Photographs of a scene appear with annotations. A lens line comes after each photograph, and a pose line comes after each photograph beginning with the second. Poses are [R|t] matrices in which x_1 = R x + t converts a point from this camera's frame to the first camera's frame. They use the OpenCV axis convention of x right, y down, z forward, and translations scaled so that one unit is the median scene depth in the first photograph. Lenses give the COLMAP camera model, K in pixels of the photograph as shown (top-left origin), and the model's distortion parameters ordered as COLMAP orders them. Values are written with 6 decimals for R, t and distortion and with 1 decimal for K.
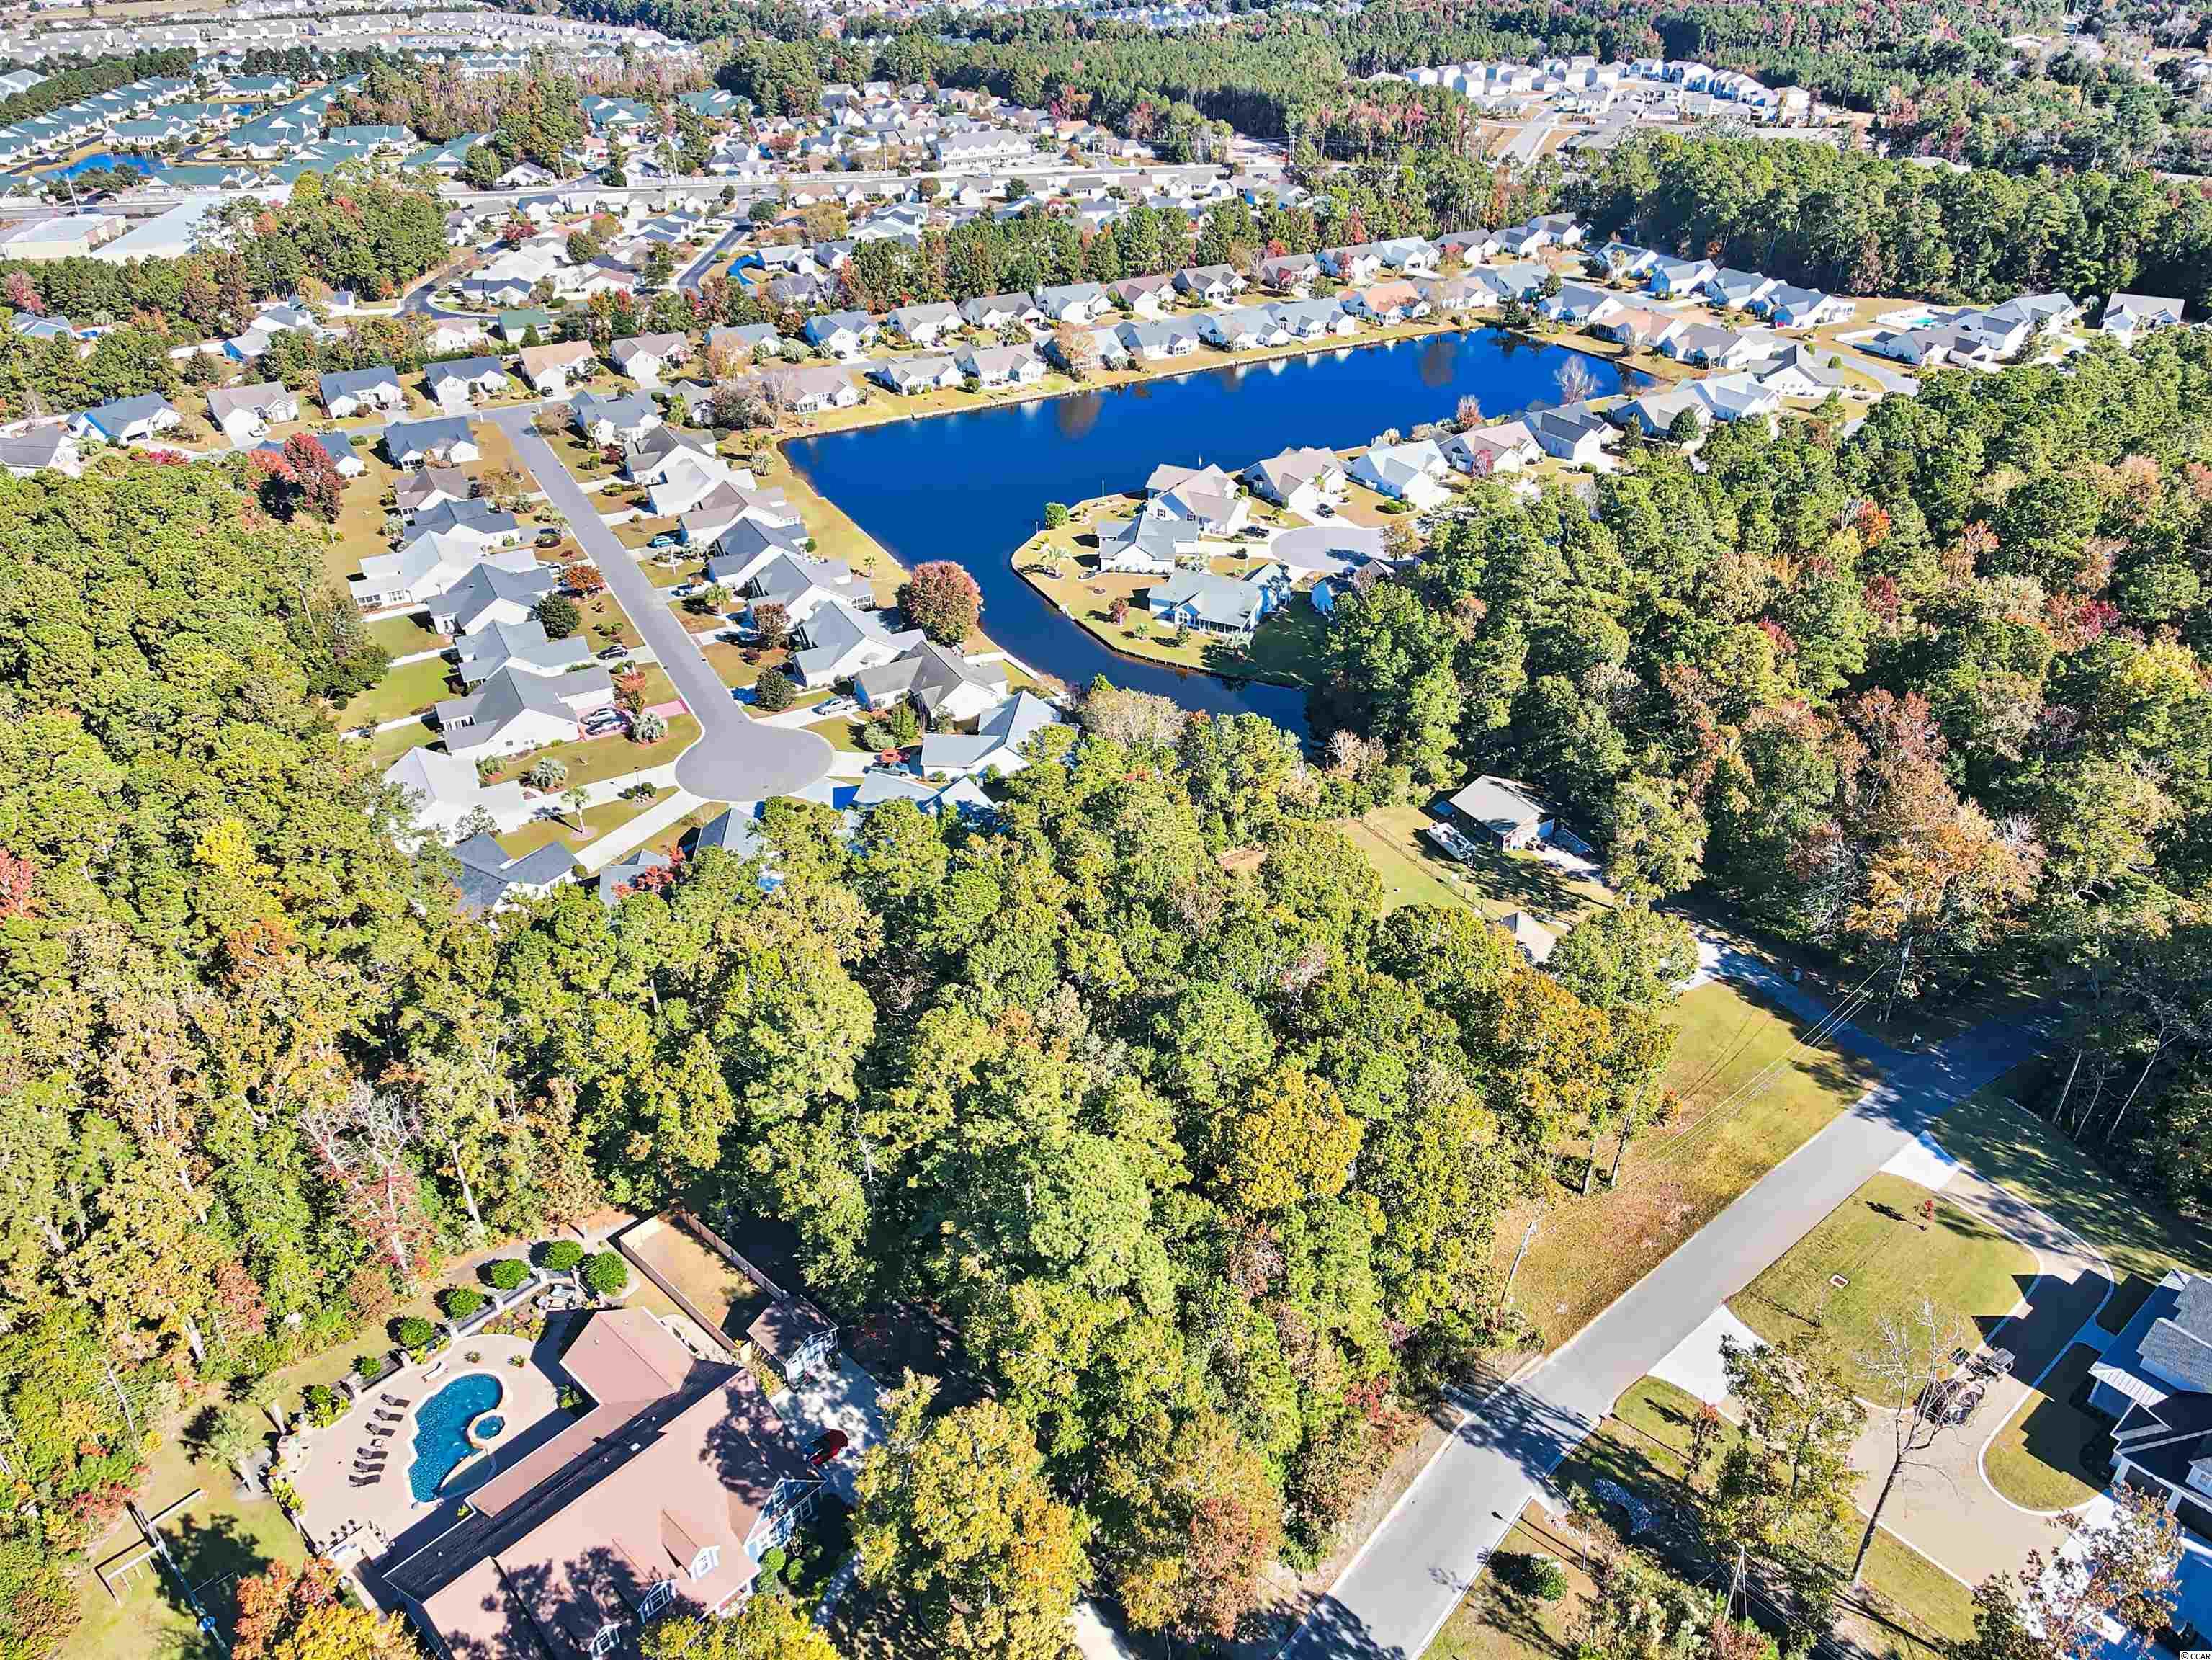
lens RADIAL K [[1618.8, 0, 1116.3], [0, 1618.8, 815.4], [0, 0, 1]] dist [0.009734, 0.015625]
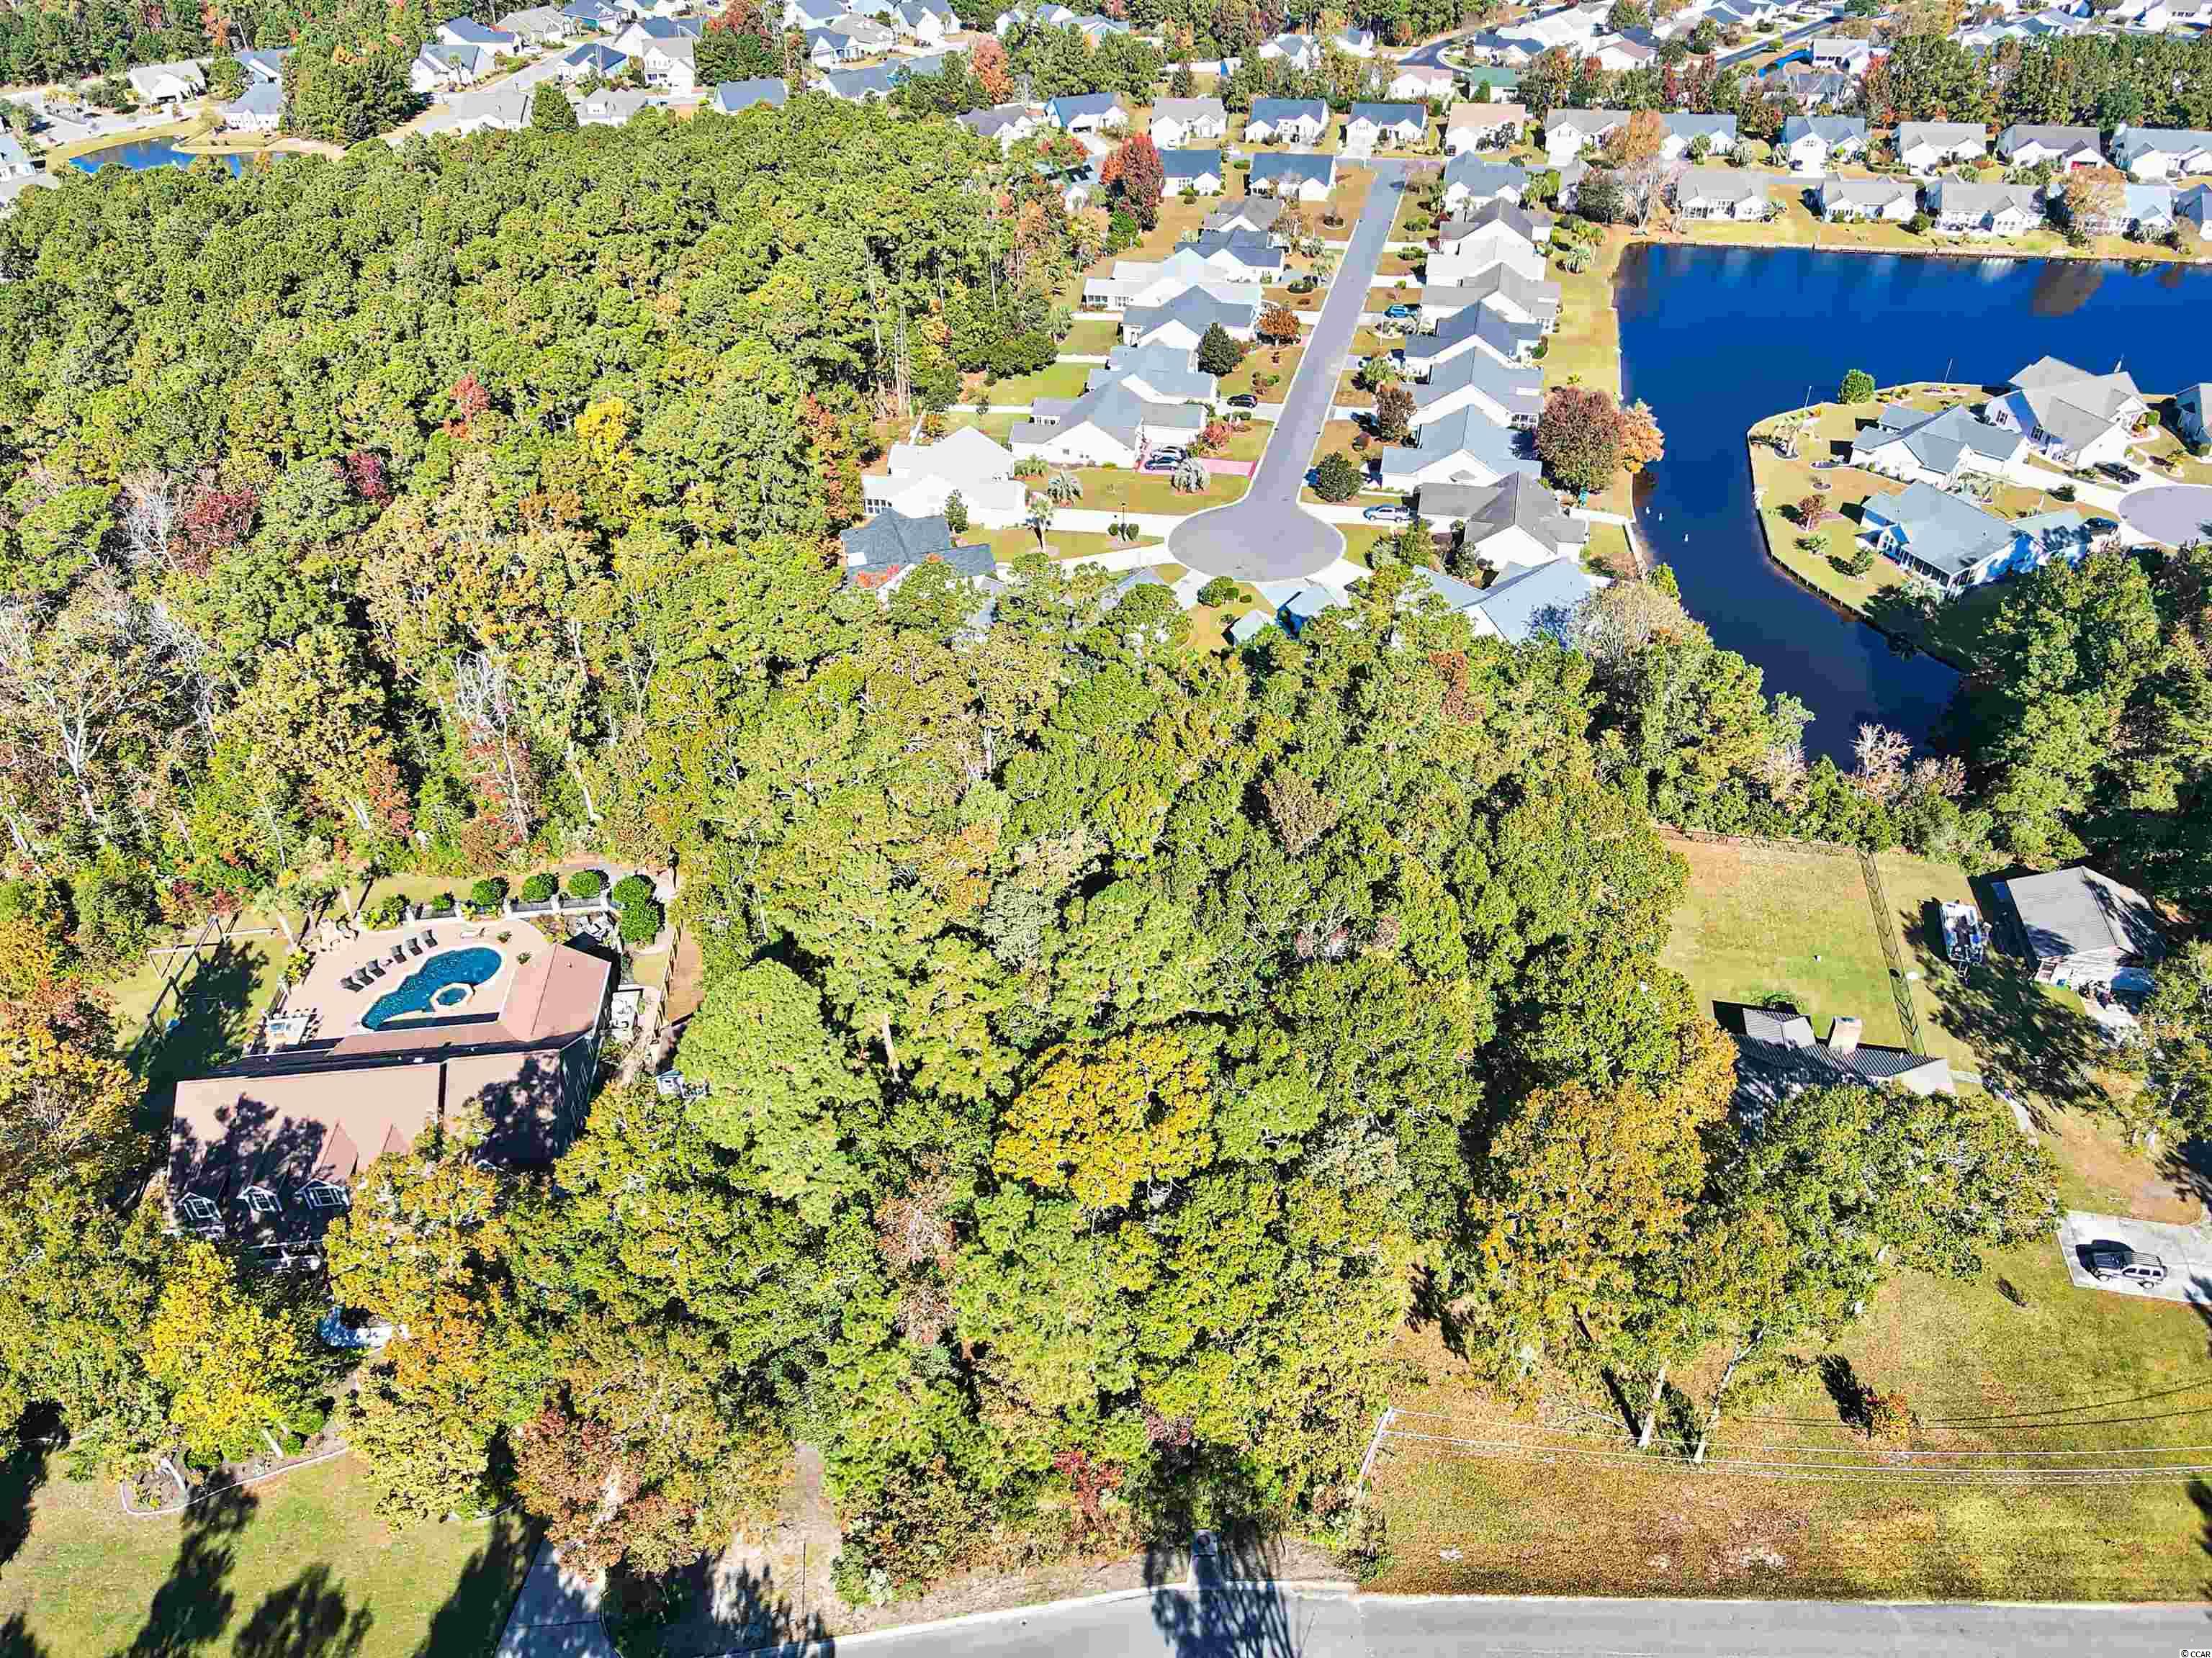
lens RADIAL K [[1618.4, 0, 1115.9], [0, 1618.4, 827.0], [0, 0, 1]] dist [0.009734, 0.015625]
pose [[0.753363, 0.381485, -0.535643, 0.222290], [-0.327142, 0.924007, 0.197964, -0.033624], [0.570458, 0.026093, 0.820912, 0.192306]]
